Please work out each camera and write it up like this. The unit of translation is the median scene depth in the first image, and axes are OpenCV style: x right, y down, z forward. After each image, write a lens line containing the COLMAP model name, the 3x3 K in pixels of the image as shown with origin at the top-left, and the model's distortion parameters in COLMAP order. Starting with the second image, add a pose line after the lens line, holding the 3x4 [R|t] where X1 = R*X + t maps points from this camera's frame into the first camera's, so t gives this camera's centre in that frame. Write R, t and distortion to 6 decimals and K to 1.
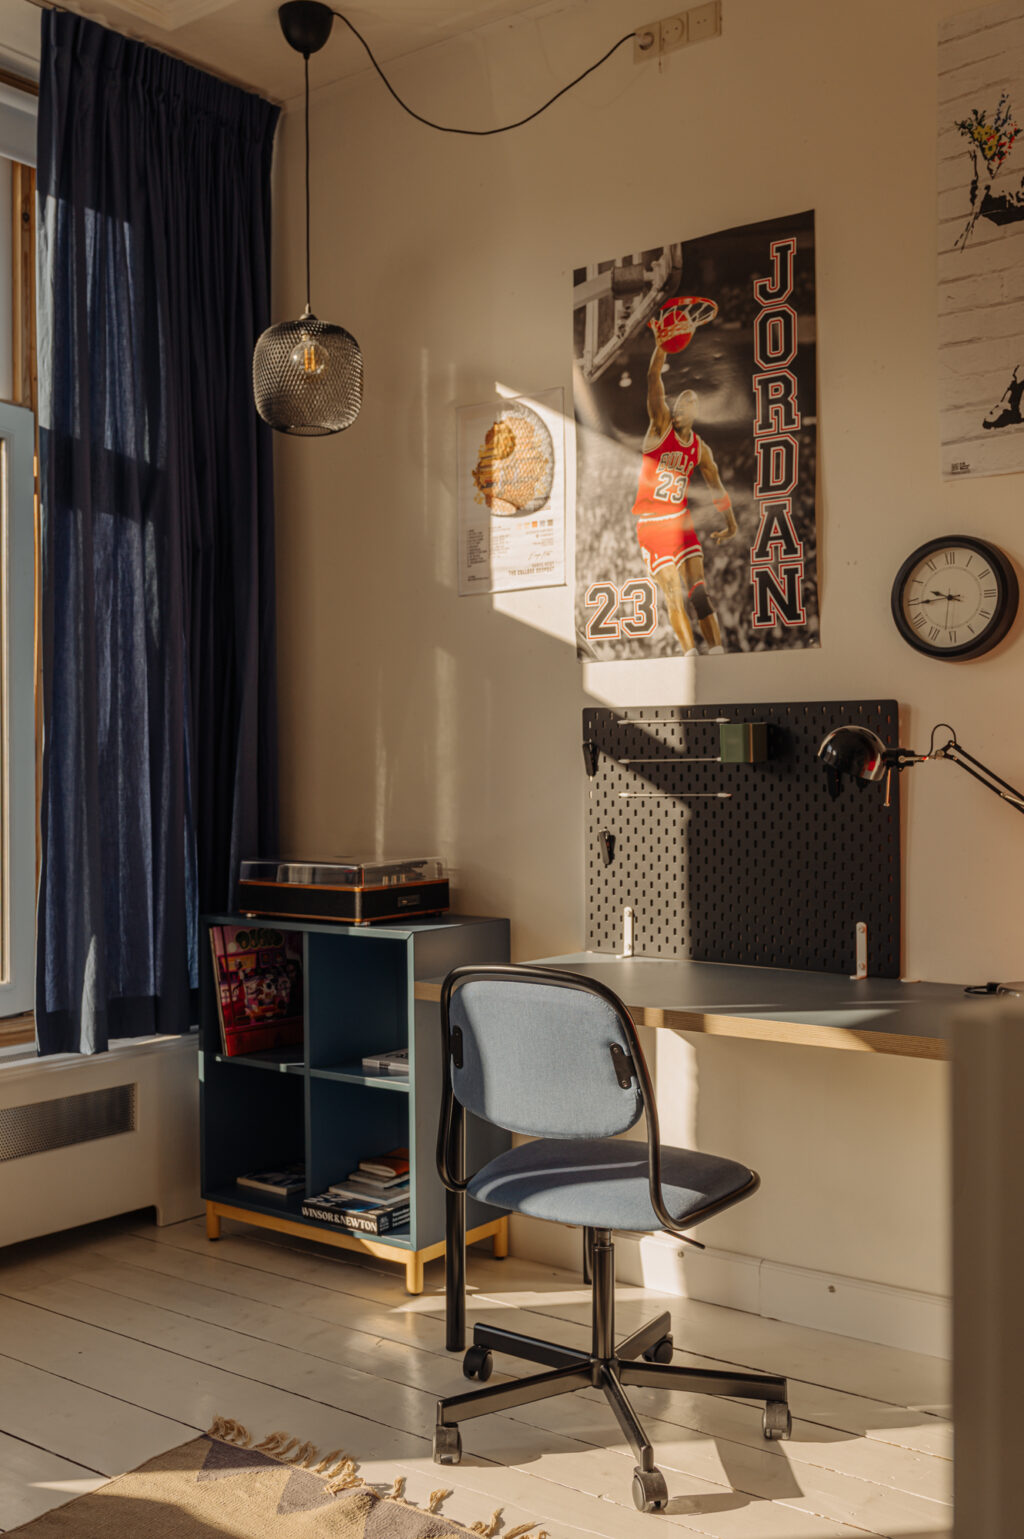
lens RADIAL K [[1504.8, 0, 508.5], [0, 1504.8, 765.0], [0, 0, 1]] dist [-0.002908, 0.000000]
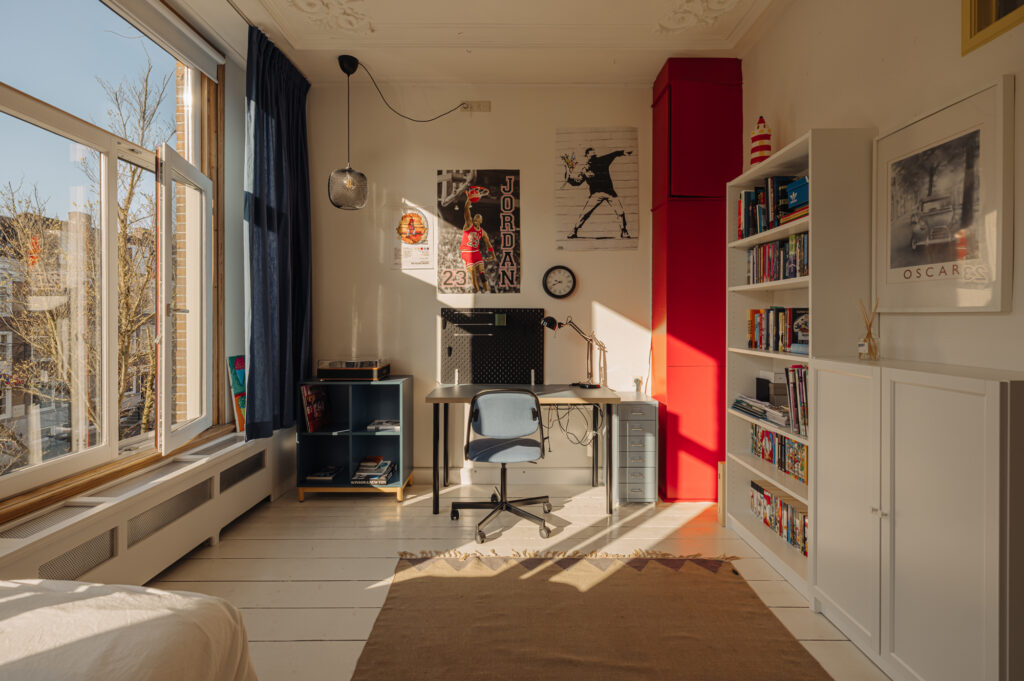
lens RADIAL K [[481.3, 0, 492.7], [0, 481.3, 319.0], [0, 0, 1]] dist [0.004241, -0.002227]
pose [[0.800776, 0.003397, 0.598954, -0.488485], [-0.005765, 0.999981, 0.002037, -0.017367], [-0.598936, -0.005084, 0.800781, 0.115548]]
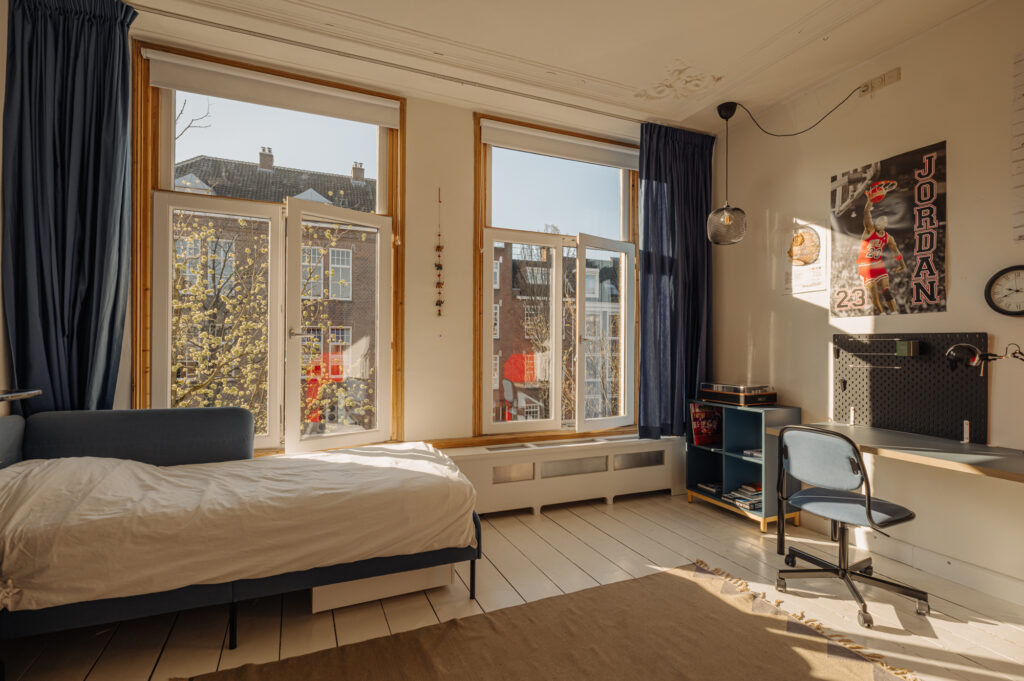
lens RADIAL K [[481.3, 0, 516.4], [0, 481.3, 345.7], [0, 0, 1]] dist [0.004241, -0.002227]
pose [[0.874328, 0.011079, -0.485209, -0.030796], [-0.009989, 0.999938, 0.004833, -0.015559], [0.485232, 0.000621, 0.874385, -0.065787]]
